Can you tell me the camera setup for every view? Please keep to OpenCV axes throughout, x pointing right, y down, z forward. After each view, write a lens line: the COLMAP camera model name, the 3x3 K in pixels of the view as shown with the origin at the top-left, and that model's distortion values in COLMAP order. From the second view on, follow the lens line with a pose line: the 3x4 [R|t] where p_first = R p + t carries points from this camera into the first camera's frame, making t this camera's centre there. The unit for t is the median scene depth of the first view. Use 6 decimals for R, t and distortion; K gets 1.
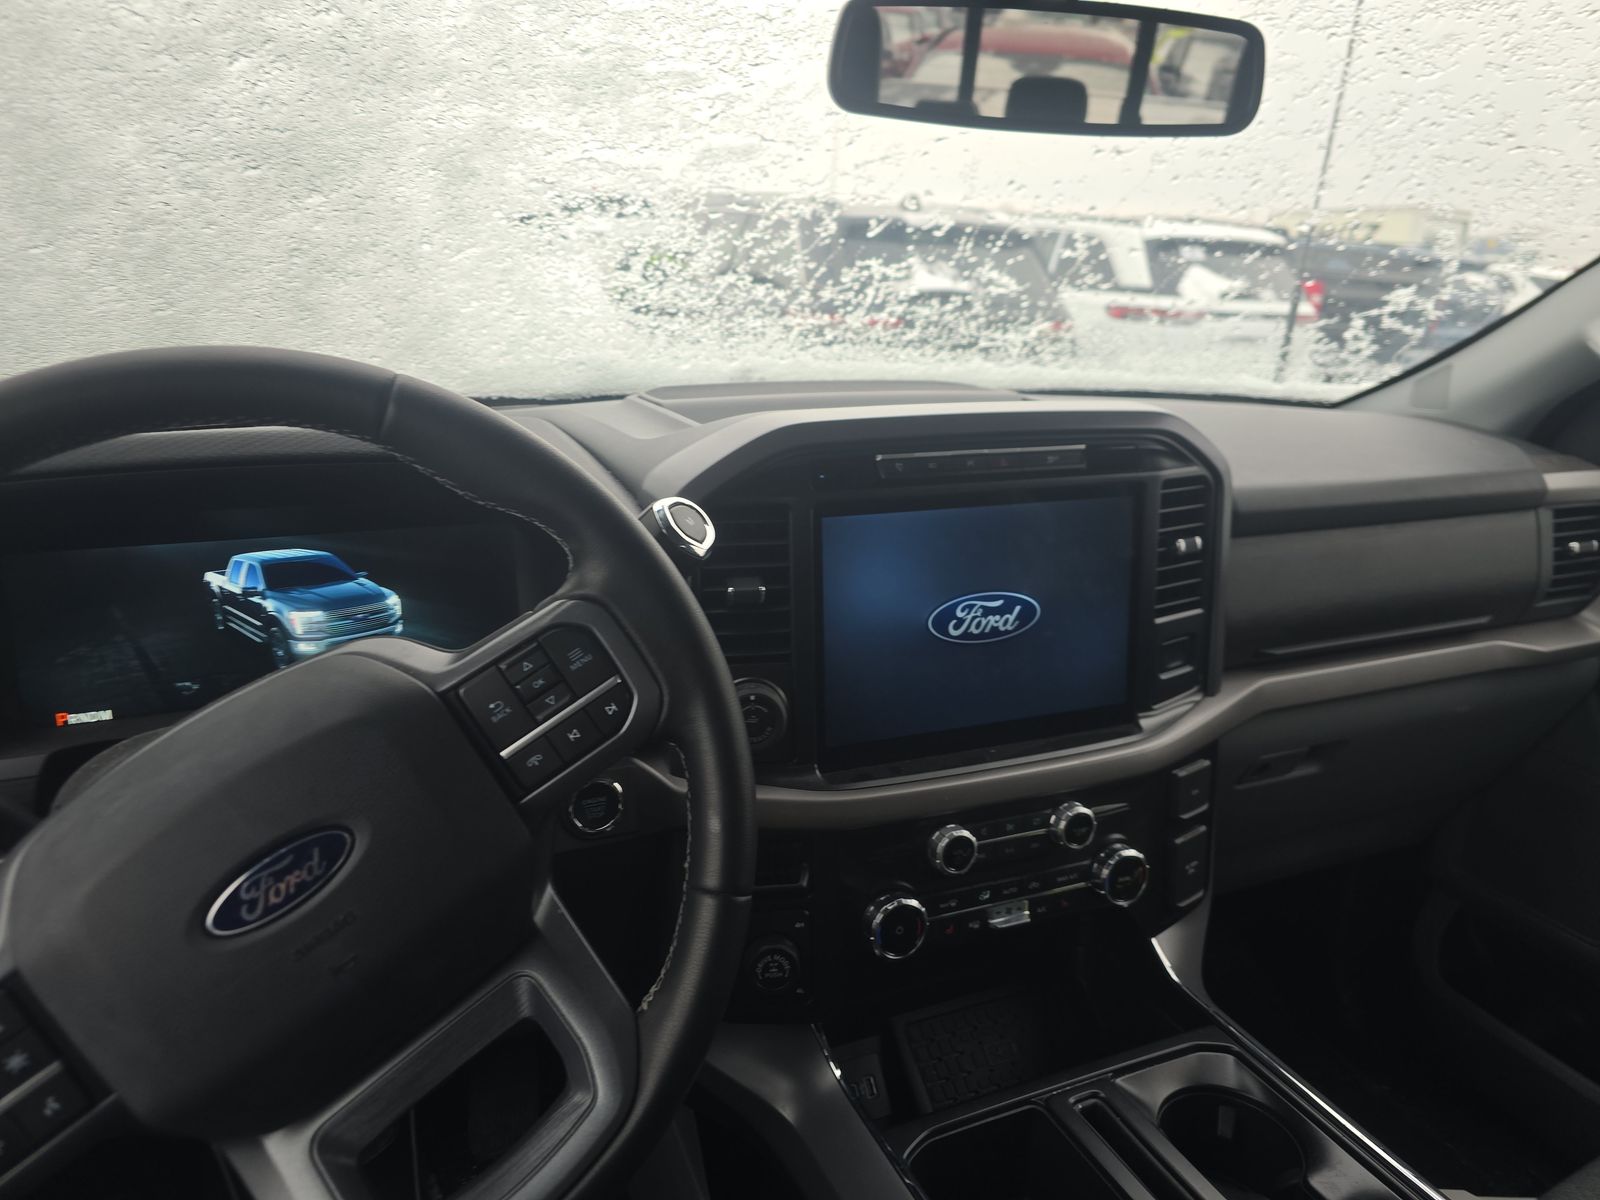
lens RADIAL K [[1088.3, 0, 783.6], [0, 1088.3, 609.7], [0, 0, 1]] dist [0.058496, -0.054142]
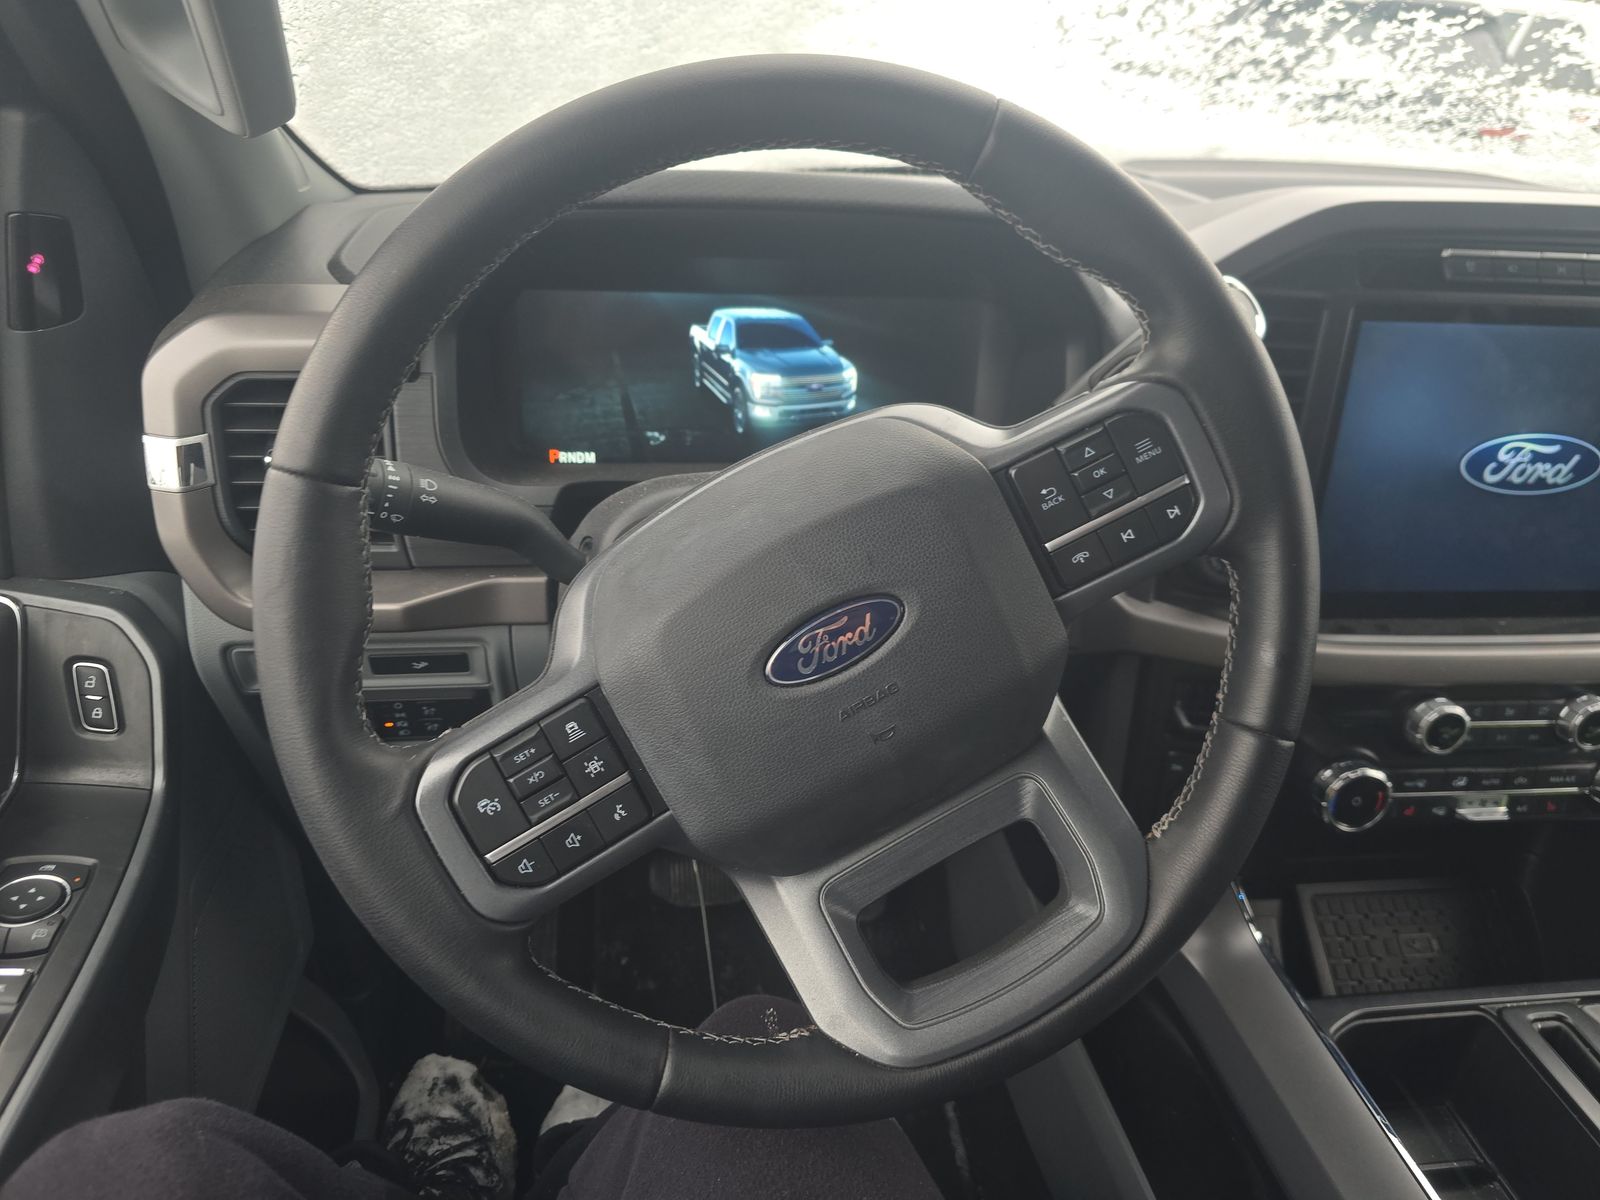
lens RADIAL K [[1088.3, 0, 790.3], [0, 1088.3, 603.8], [0, 0, 1]] dist [0.058496, -0.054142]
pose [[0.958219, 0.151981, -0.242318, -0.143181], [-0.110230, 0.977934, 0.177465, 0.025144], [0.263943, -0.143340, 0.953828, 0.037084]]
